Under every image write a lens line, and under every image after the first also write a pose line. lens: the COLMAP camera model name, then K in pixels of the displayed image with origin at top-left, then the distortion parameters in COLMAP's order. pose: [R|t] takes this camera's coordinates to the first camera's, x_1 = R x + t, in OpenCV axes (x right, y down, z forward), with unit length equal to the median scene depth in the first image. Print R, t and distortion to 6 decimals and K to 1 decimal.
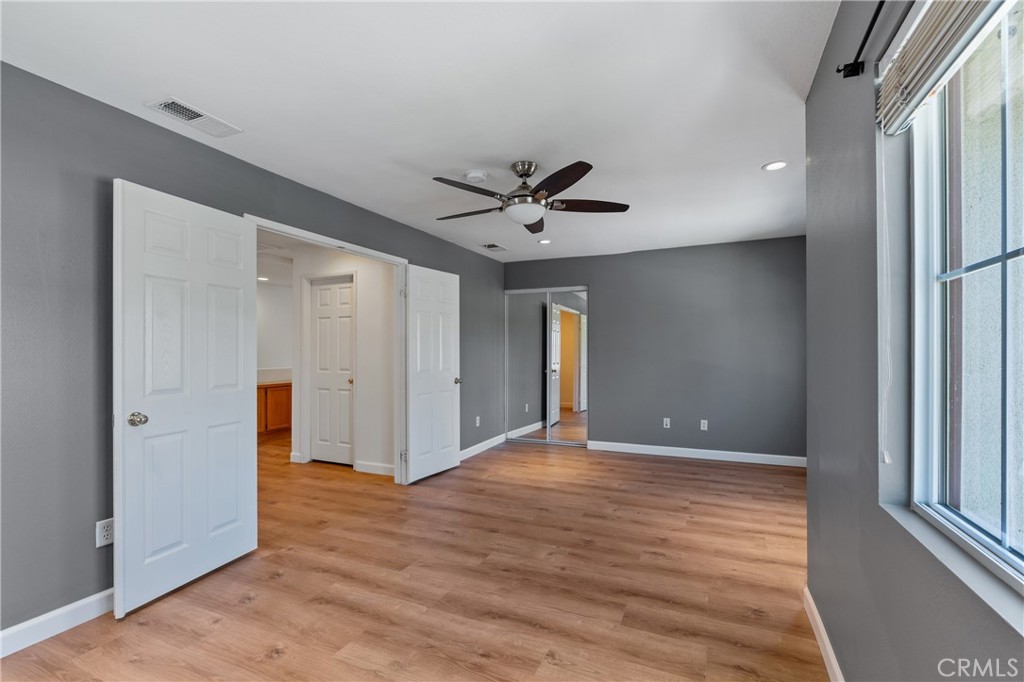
lens RADIAL K [[462.2, 0, 513.1], [0, 462.2, 348.0], [0, 0, 1]] dist [-0.005081, 0.002585]
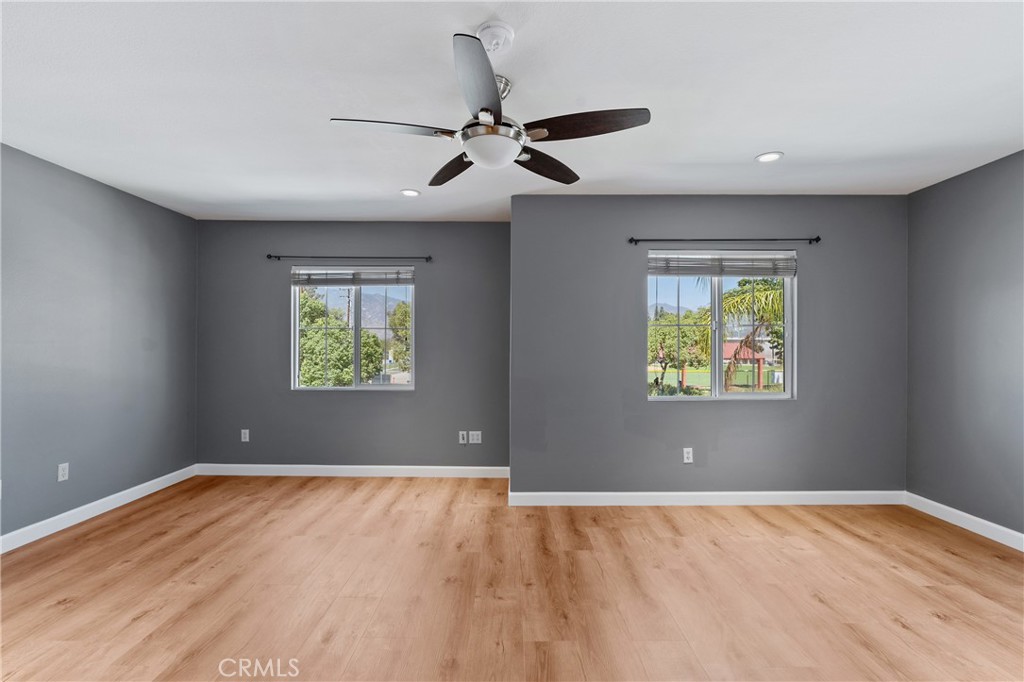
lens RADIAL K [[462.2, 0, 514.2], [0, 462.2, 346.0], [0, 0, 1]] dist [-0.005081, 0.002585]
pose [[-0.428450, 0.009859, 0.903512, -0.645069], [-0.008515, 0.999852, -0.014948, 0.020125], [-0.903525, -0.014098, -0.428302, 1.300069]]
